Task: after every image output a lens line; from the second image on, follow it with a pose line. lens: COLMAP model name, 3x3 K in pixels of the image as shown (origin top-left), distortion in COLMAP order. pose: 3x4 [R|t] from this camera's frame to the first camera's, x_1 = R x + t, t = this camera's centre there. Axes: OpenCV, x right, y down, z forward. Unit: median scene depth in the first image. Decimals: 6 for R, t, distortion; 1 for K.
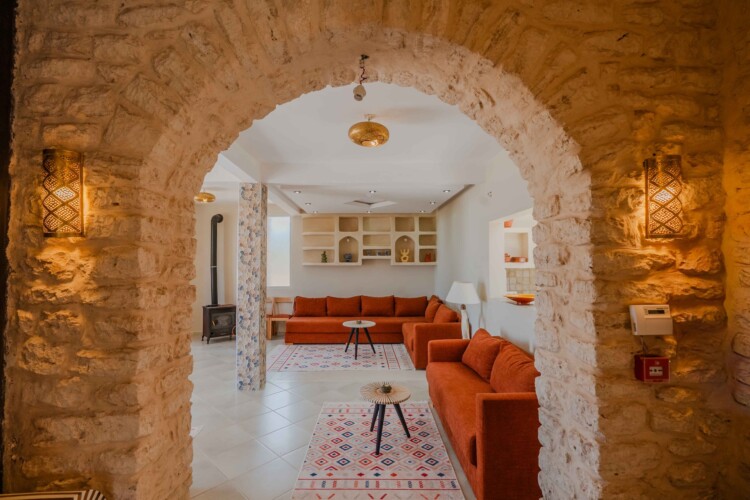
lens RADIAL K [[339.4, 0, 375.0], [0, 339.4, 250.0], [0, 0, 1]] dist [-0.007130, 0.000176]
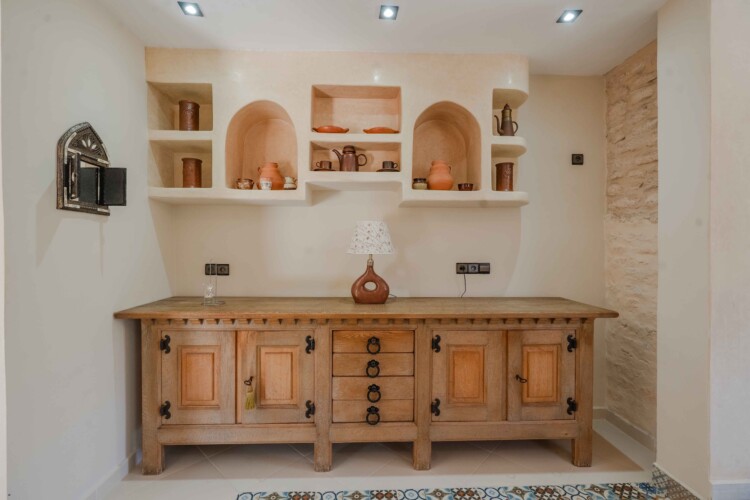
lens RADIAL K [[339.4, 0, 375.0], [0, 339.4, 250.0], [0, 0, 1]] dist [-0.007130, 0.000176]
pose [[0.999989, -0.001829, 0.004384, 0.021931], [0.001635, 0.999029, 0.044021, 0.084022], [-0.004460, -0.044014, 0.999021, 0.818708]]
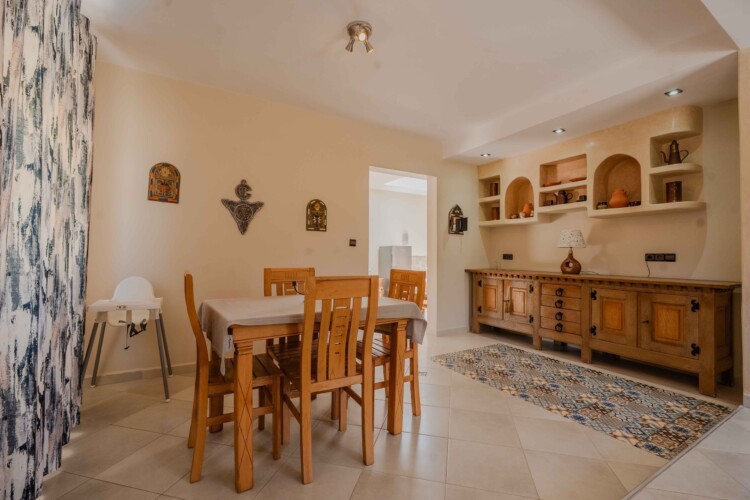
lens RADIAL K [[339.4, 0, 375.0], [0, 339.4, 250.0], [0, 0, 1]] dist [-0.007130, 0.000176]
pose [[0.482650, -0.014692, -0.875690, 0.390711], [0.025248, 0.999677, -0.002856, 0.100210], [0.875449, -0.020732, 0.482865, 0.540488]]
